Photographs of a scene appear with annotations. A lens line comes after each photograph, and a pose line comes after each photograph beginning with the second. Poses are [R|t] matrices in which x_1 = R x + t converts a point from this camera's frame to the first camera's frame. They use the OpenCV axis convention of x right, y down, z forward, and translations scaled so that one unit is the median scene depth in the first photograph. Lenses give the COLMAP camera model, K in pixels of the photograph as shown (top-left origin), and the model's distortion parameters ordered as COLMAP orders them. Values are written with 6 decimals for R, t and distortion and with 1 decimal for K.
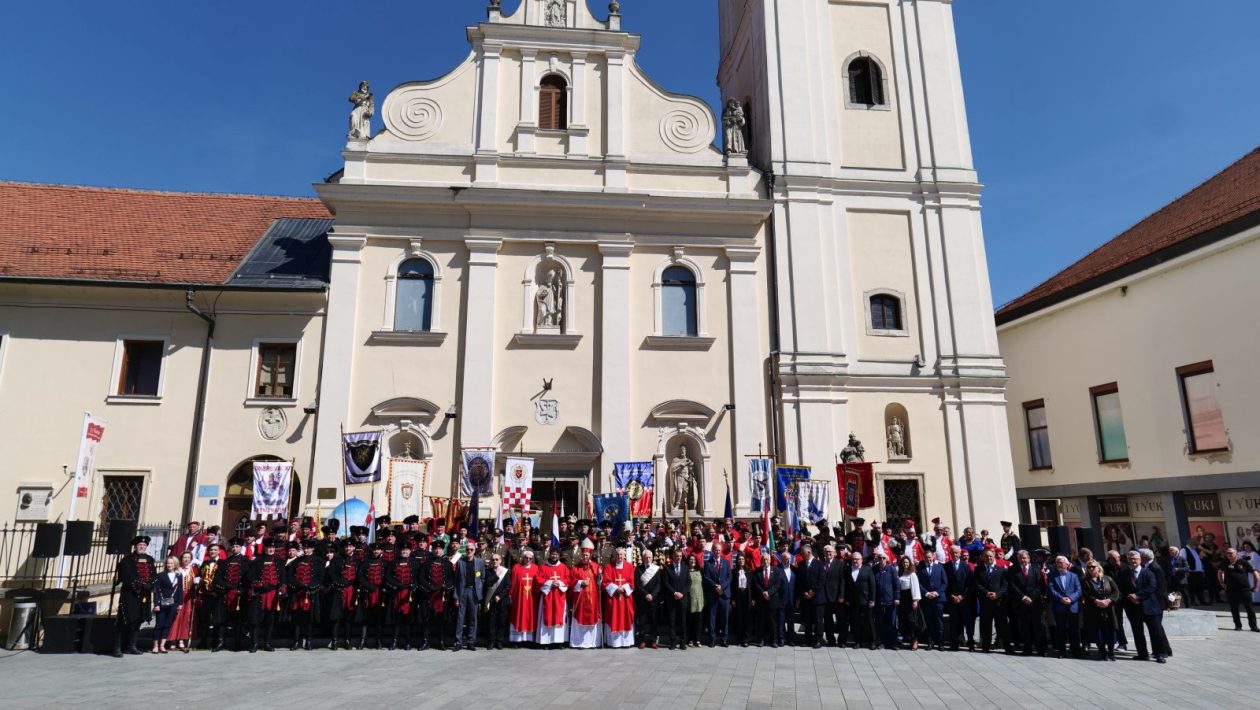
lens RADIAL K [[729.1, 0, 630.0], [0, 729.1, 355.0], [0, 0, 1]] dist [0.000234, 0.000782]
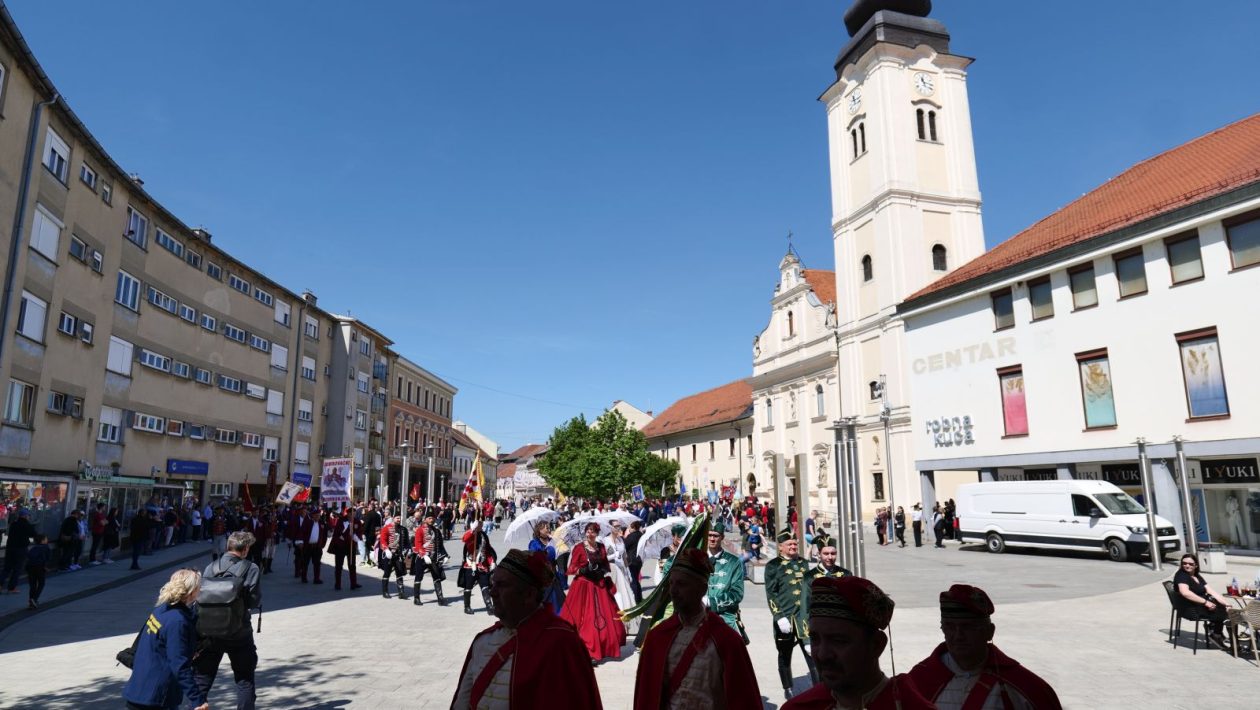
lens RADIAL K [[735.9, 0, 632.6], [0, 735.9, 376.0], [0, 0, 1]] dist [0.001830, 0.001621]
pose [[0.190802, -0.153533, -0.969547, 3.307896], [0.221481, 0.968957, -0.109853, -0.035194], [0.956316, -0.193776, 0.218884, -0.122091]]
